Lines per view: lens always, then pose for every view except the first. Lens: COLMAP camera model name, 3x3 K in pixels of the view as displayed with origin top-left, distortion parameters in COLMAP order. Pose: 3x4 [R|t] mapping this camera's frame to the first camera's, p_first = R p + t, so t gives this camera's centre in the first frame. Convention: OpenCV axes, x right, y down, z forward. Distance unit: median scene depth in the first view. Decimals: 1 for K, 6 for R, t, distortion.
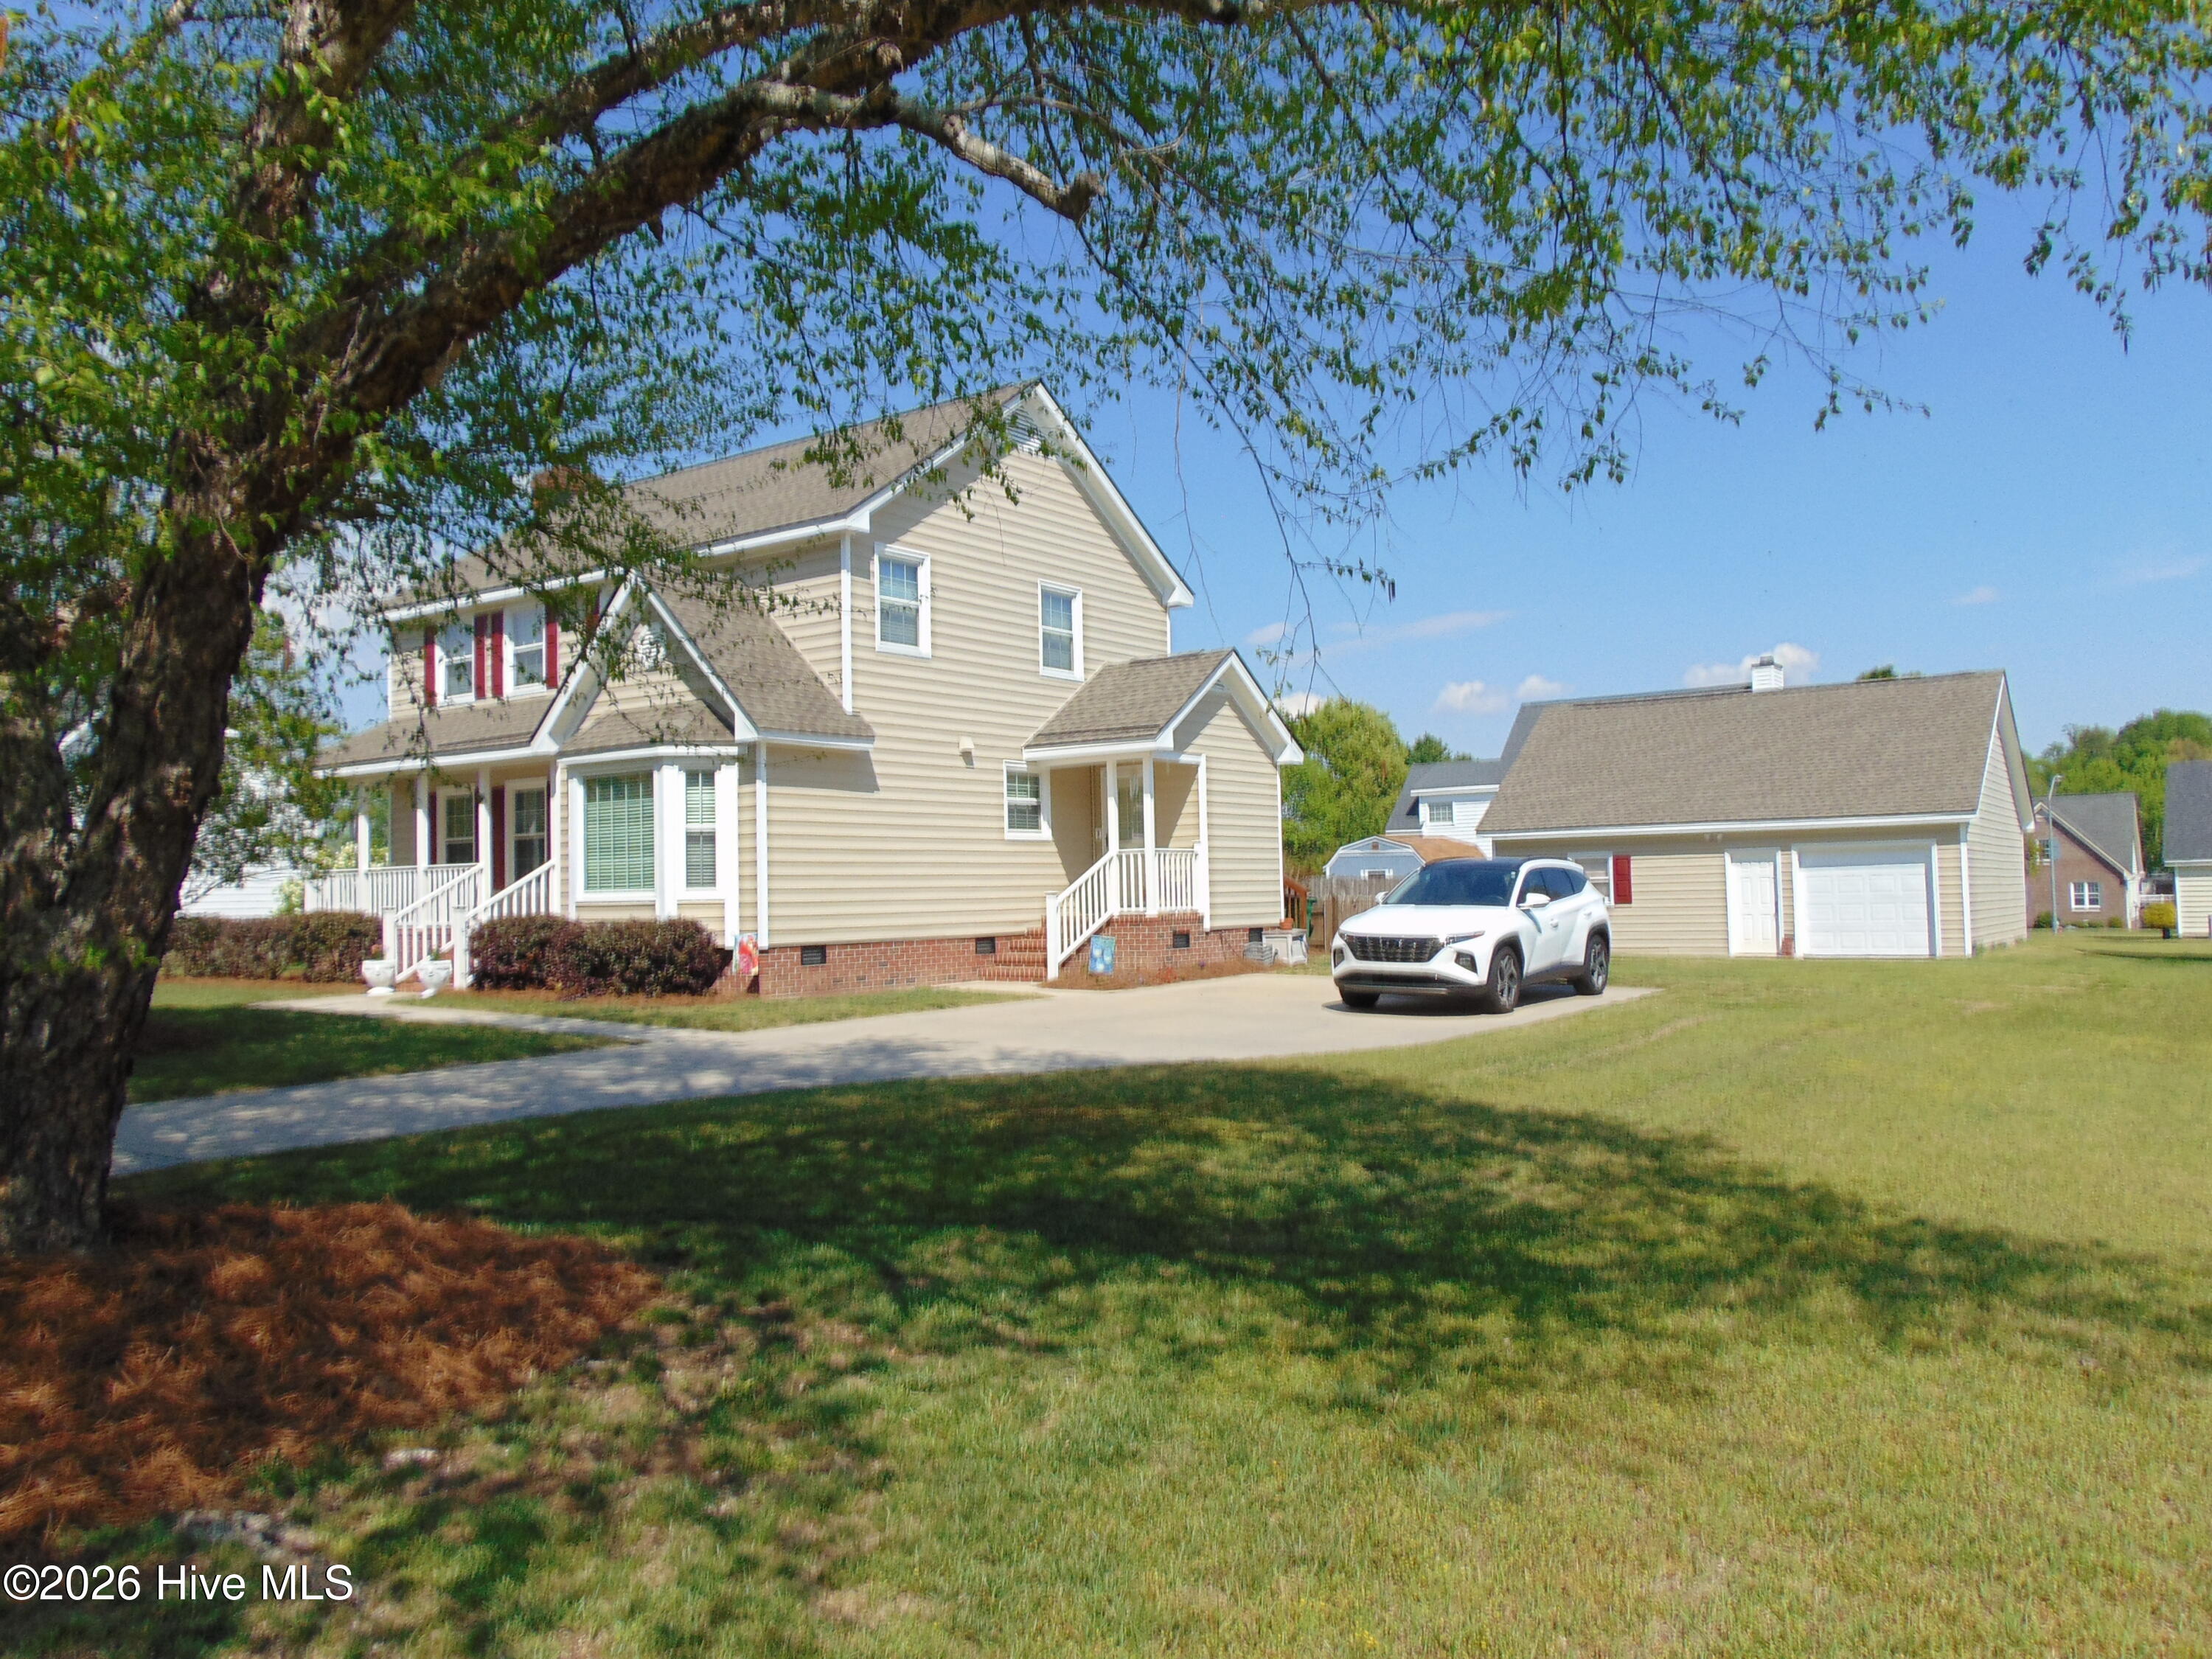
lens RADIAL K [[1698.0, 0, 1106.0], [0, 1698.0, 829.5], [0, 0, 1]] dist [-0.034200, 0.094919]
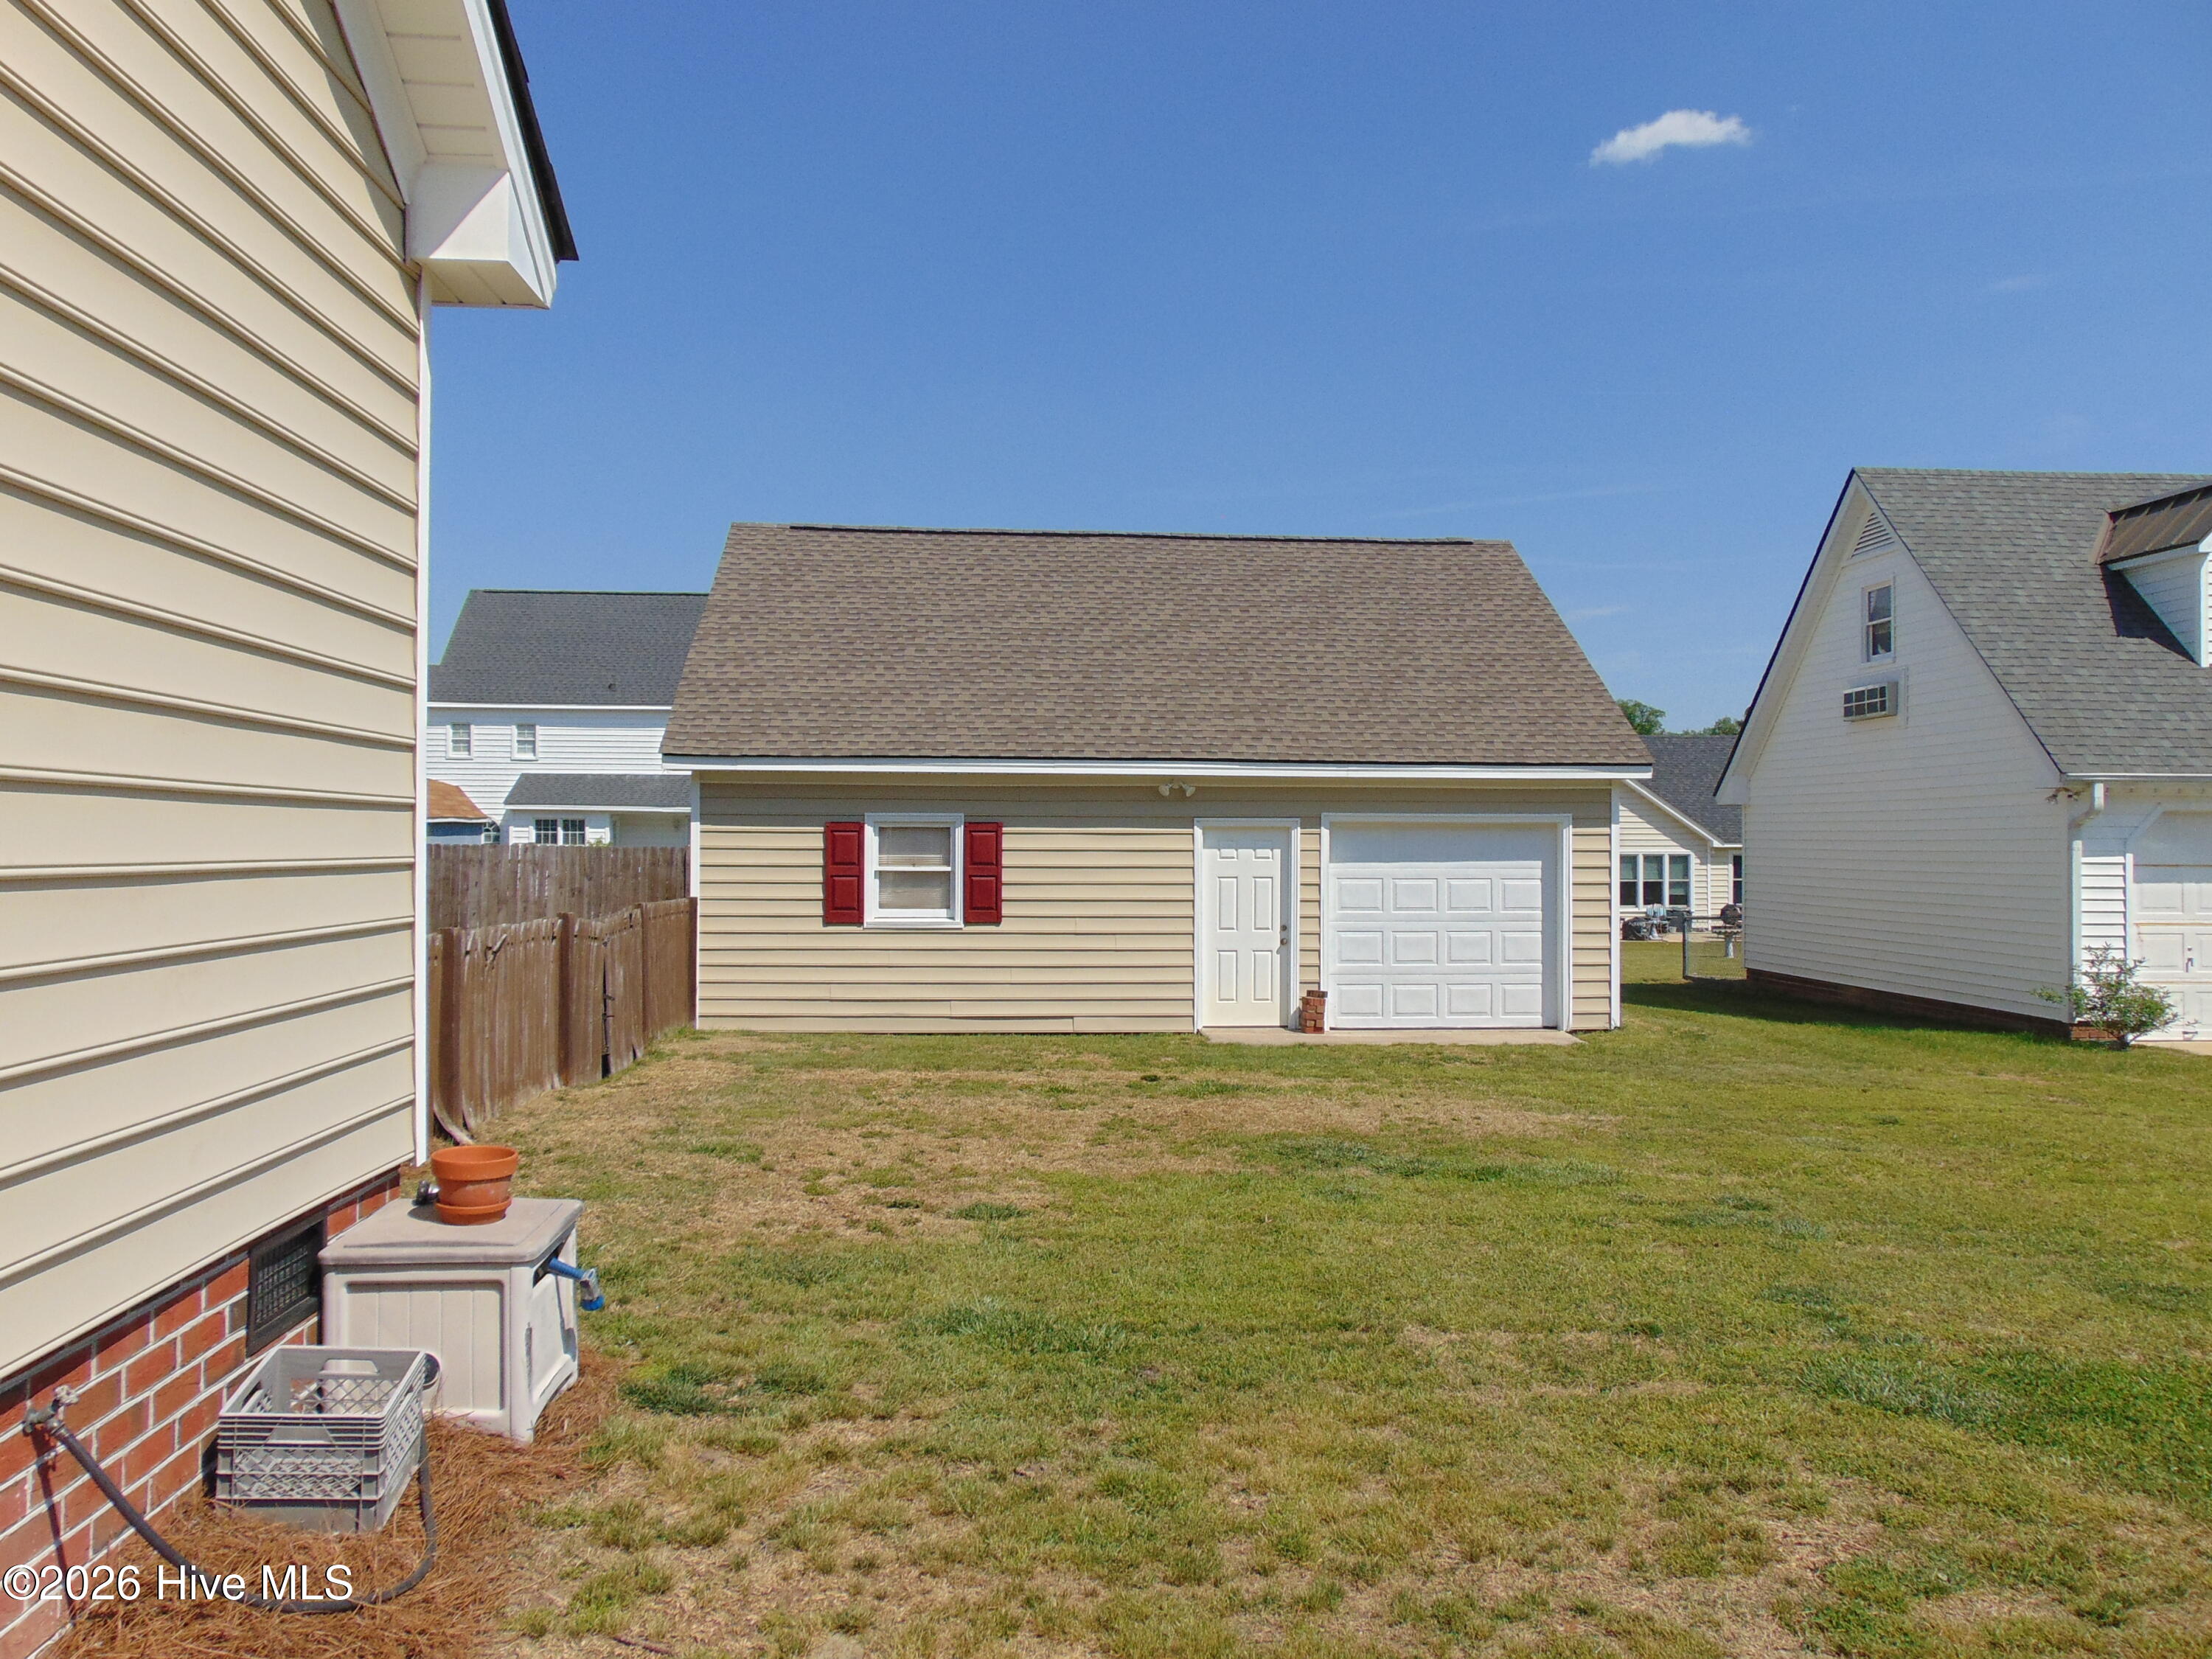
lens RADIAL K [[1698.0, 0, 1106.0], [0, 1698.0, 829.5], [0, 0, 1]] dist [-0.034200, 0.094919]
pose [[0.783936, 0.033186, 0.619954, 0.052067], [-0.051016, 0.998637, 0.011053, 0.015472], [-0.618742, -0.040293, 0.784561, 0.855716]]
